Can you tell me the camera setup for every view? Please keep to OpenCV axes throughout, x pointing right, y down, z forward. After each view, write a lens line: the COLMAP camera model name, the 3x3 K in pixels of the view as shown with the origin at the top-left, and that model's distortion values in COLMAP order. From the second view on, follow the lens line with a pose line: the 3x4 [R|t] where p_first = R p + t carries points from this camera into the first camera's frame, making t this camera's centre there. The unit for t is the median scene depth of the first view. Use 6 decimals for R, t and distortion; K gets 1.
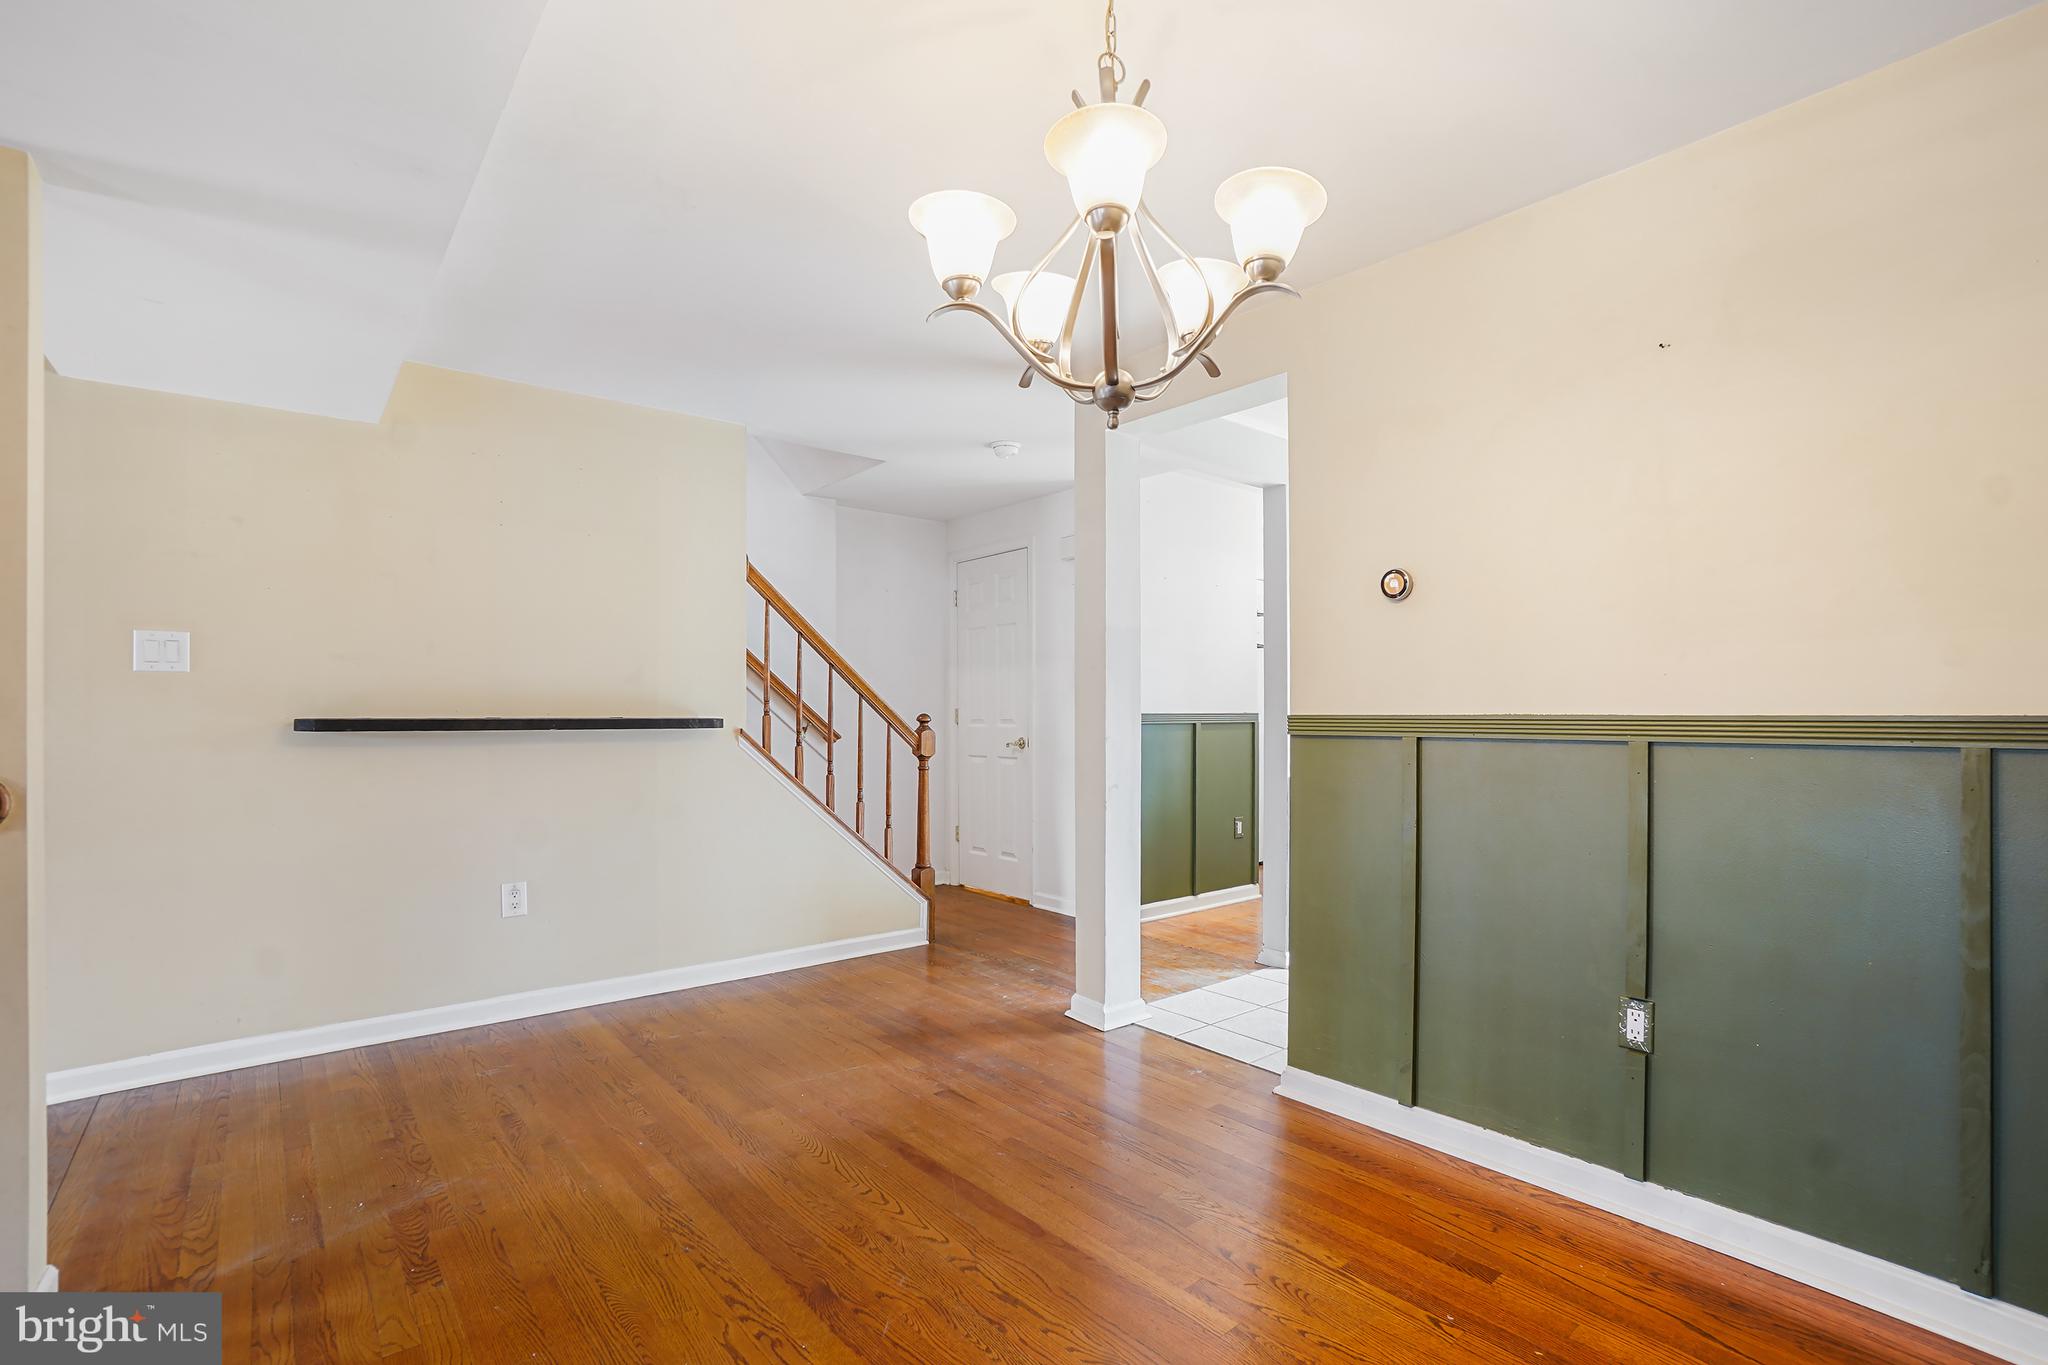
lens RADIAL K [[930.7, 0, 1032.7], [0, 930.7, 706.7], [0, 0, 1]] dist [-0.066316, 0.021614]
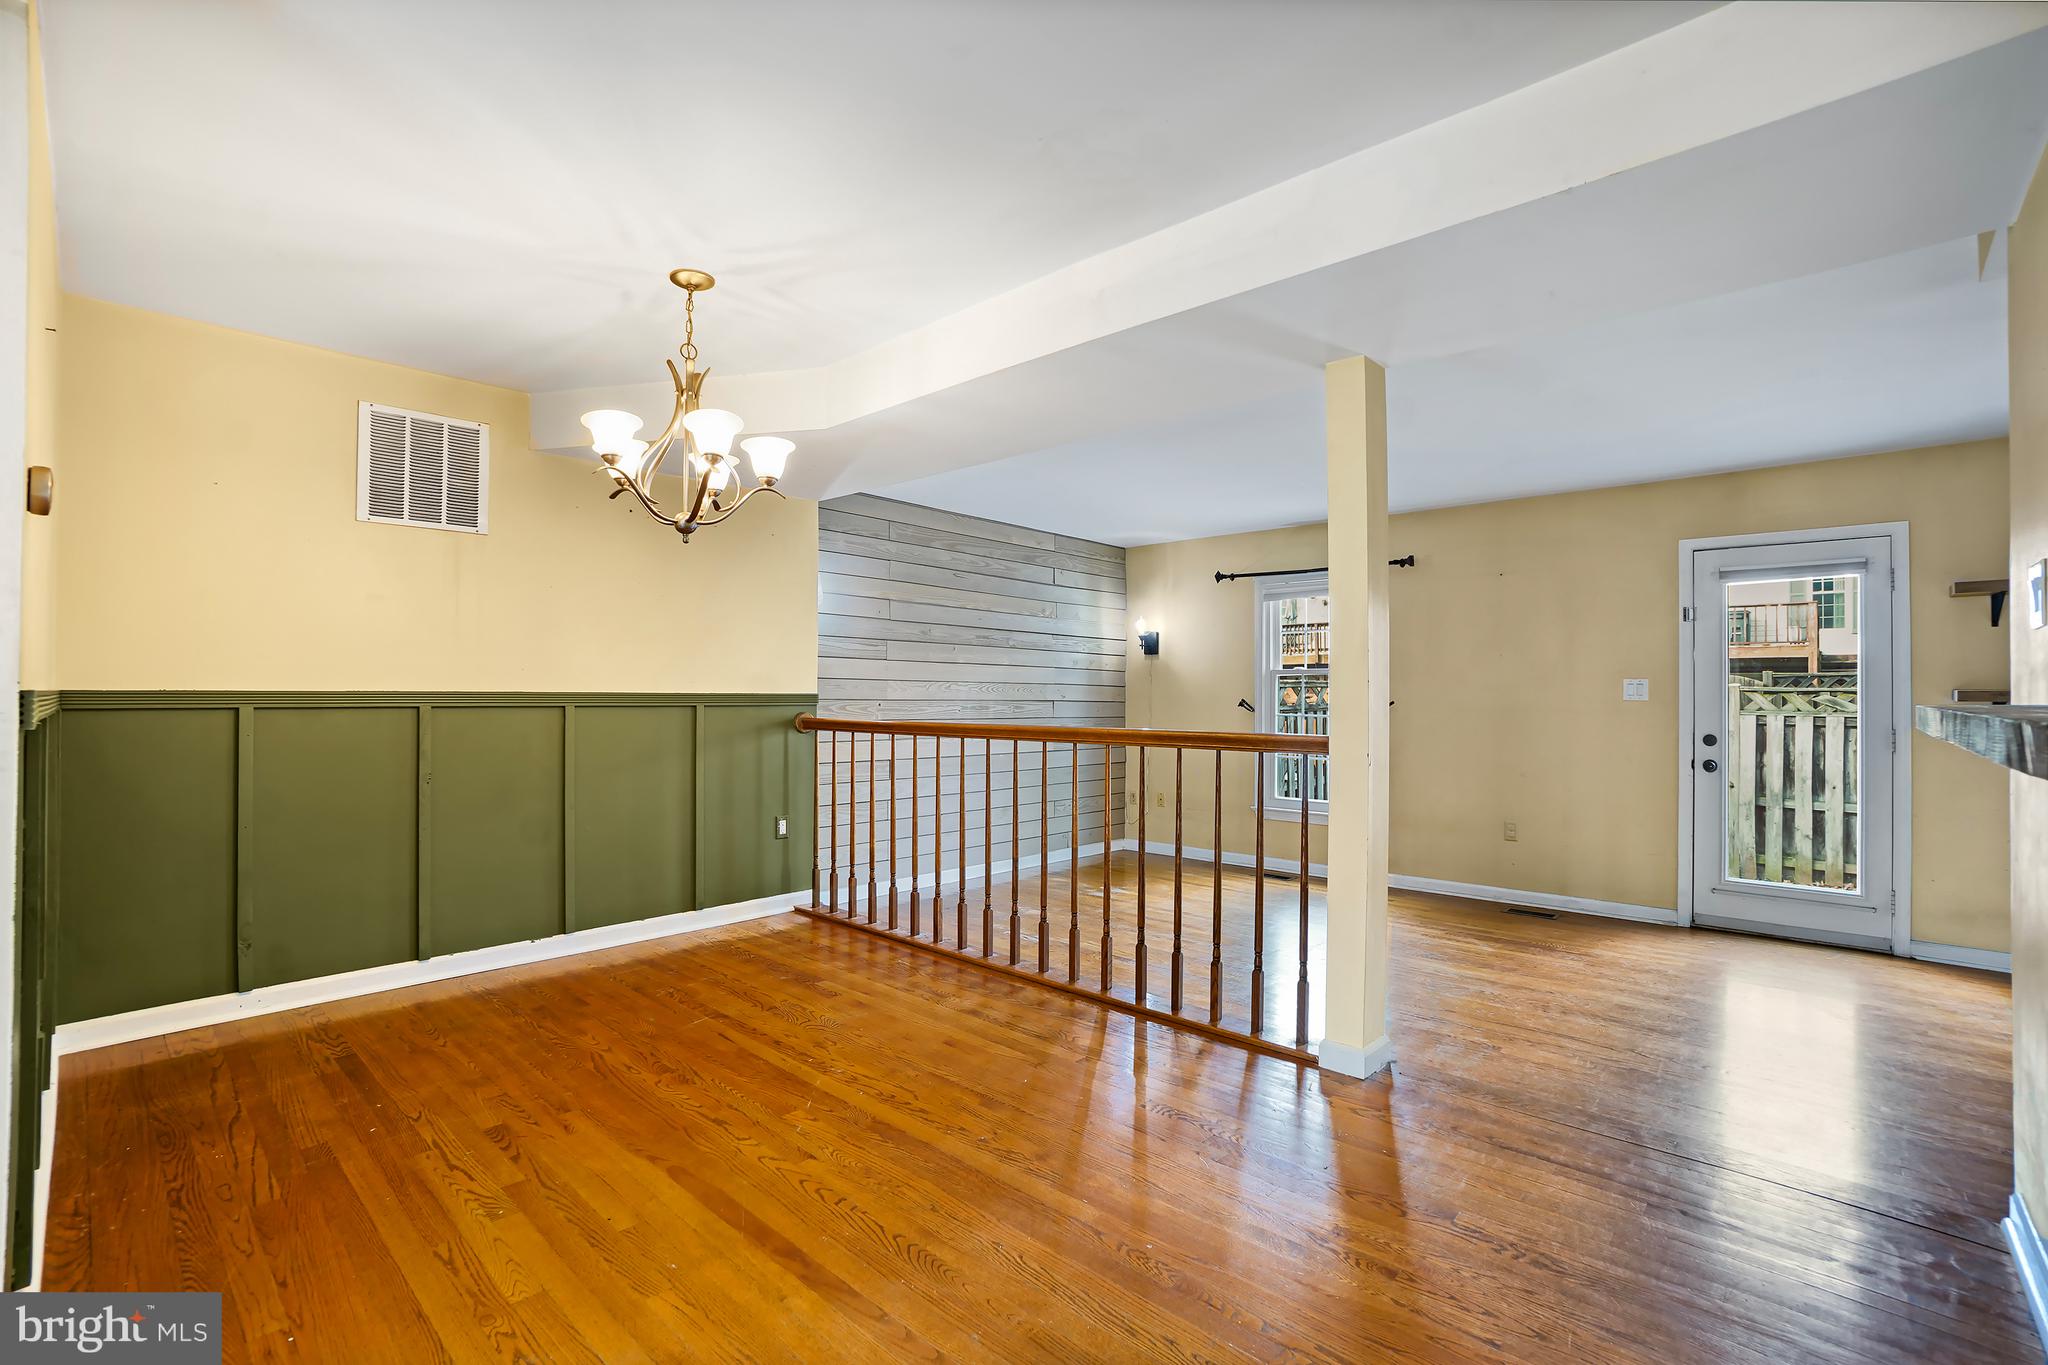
lens RADIAL K [[913.2, 0, 1026.5], [0, 913.2, 682.8], [0, 0, 1]] dist [-0.053867, 0.019928]
pose [[-0.992981, -0.004448, -0.118191, -0.206052], [-0.002462, 0.999853, -0.016944, 0.010528], [0.118249, -0.016534, -0.992846, 1.537186]]
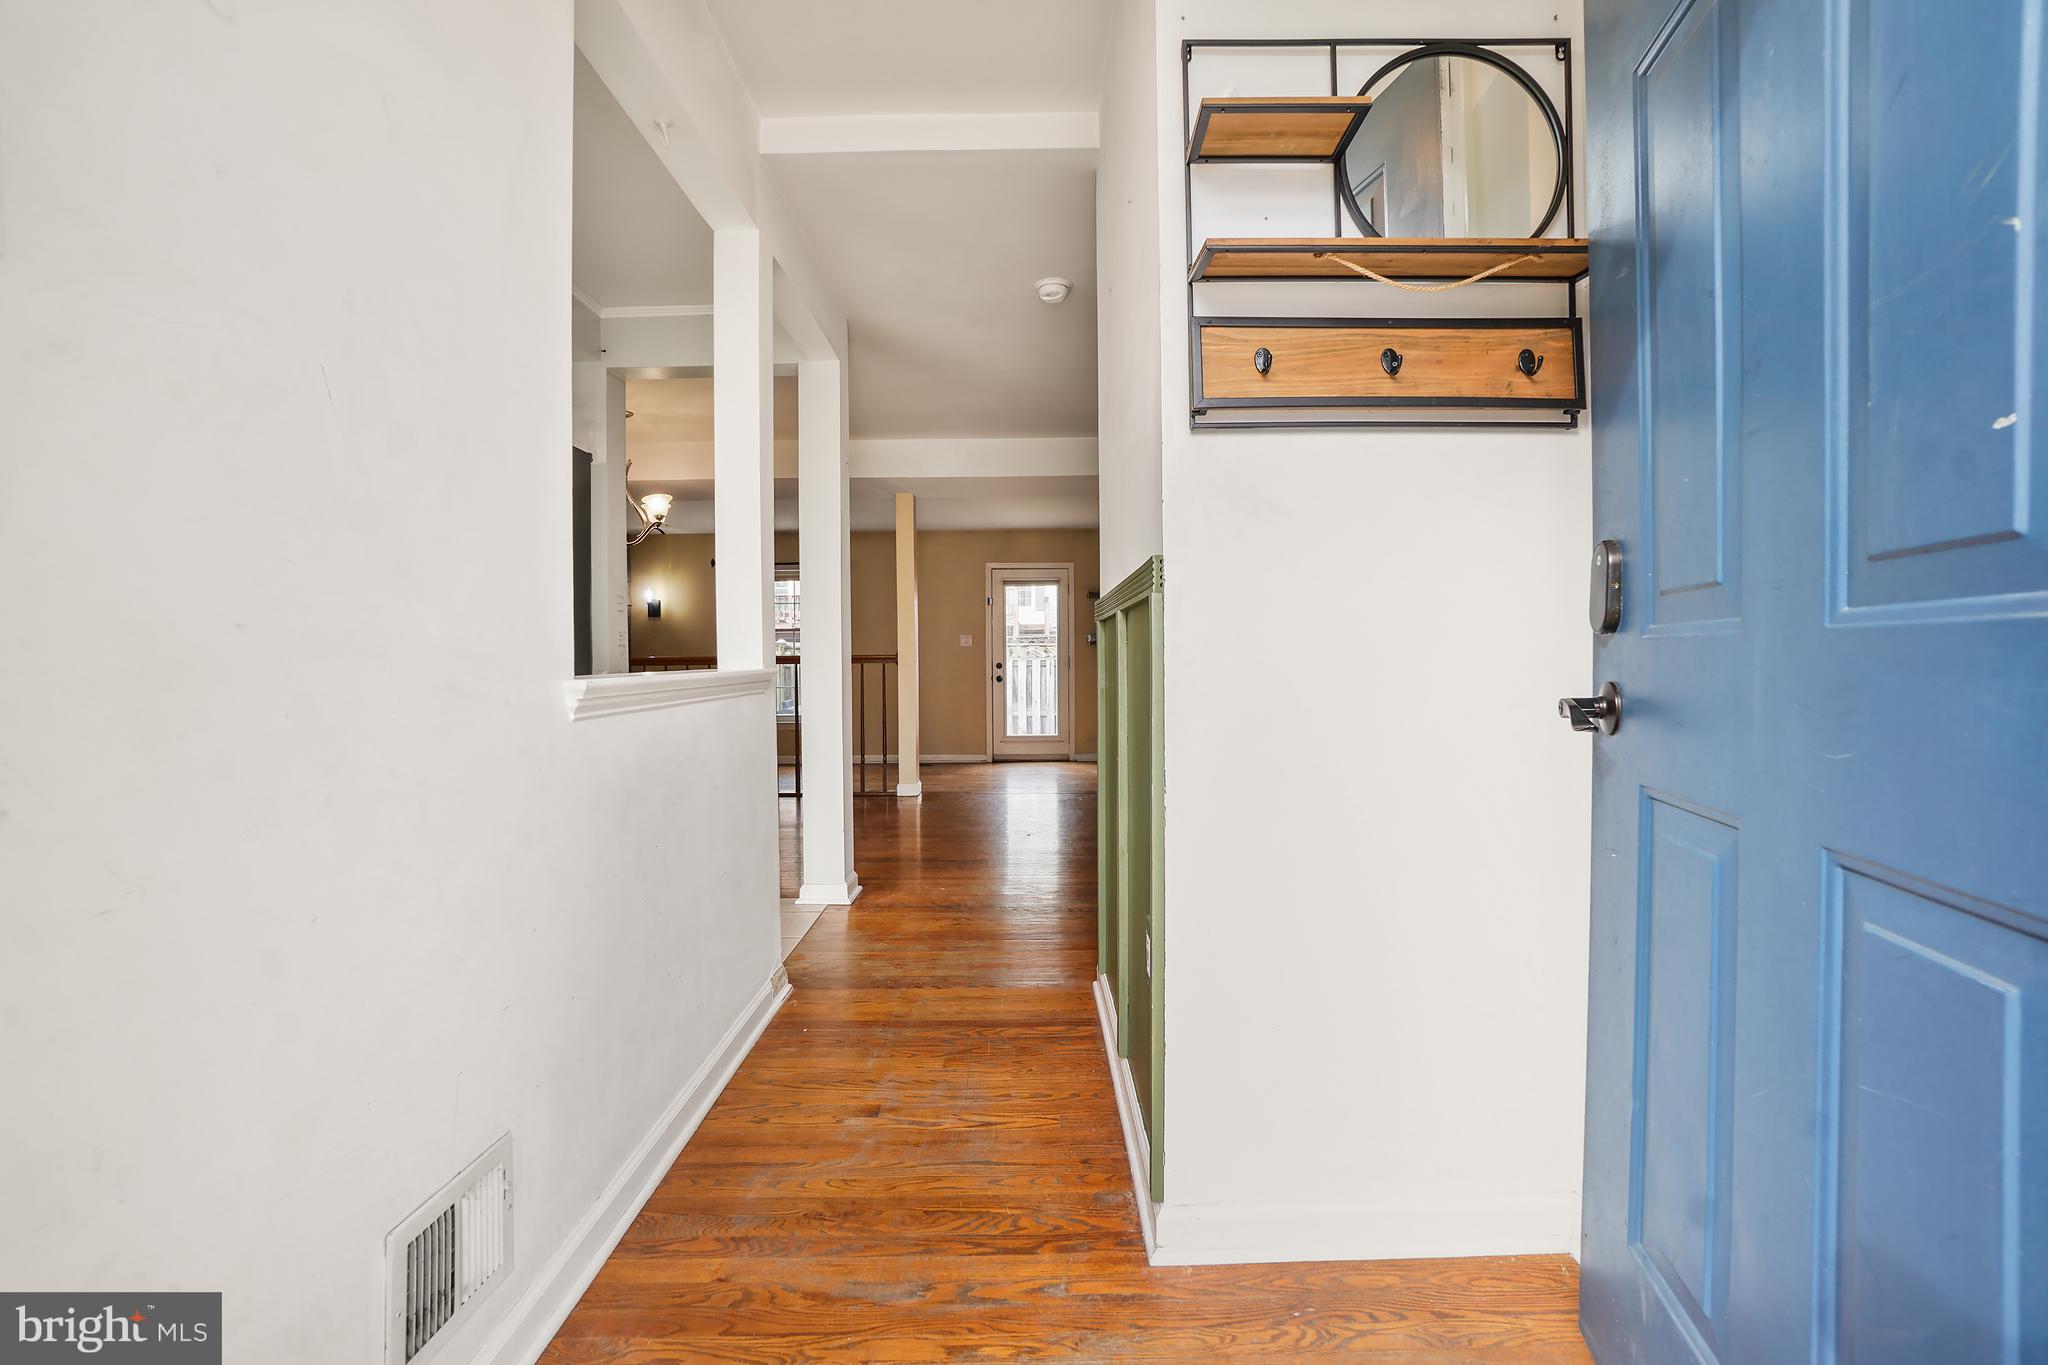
lens RADIAL K [[914.1, 0, 1014.8], [0, 914.1, 662.5], [0, 0, 1]] dist [-0.054696, 0.018012]
pose [[-0.655709, 0.011157, -0.754931, 0.916079], [0.014926, 0.999887, 0.001813, 0.074272], [0.754866, -0.010080, -0.655801, 2.346474]]
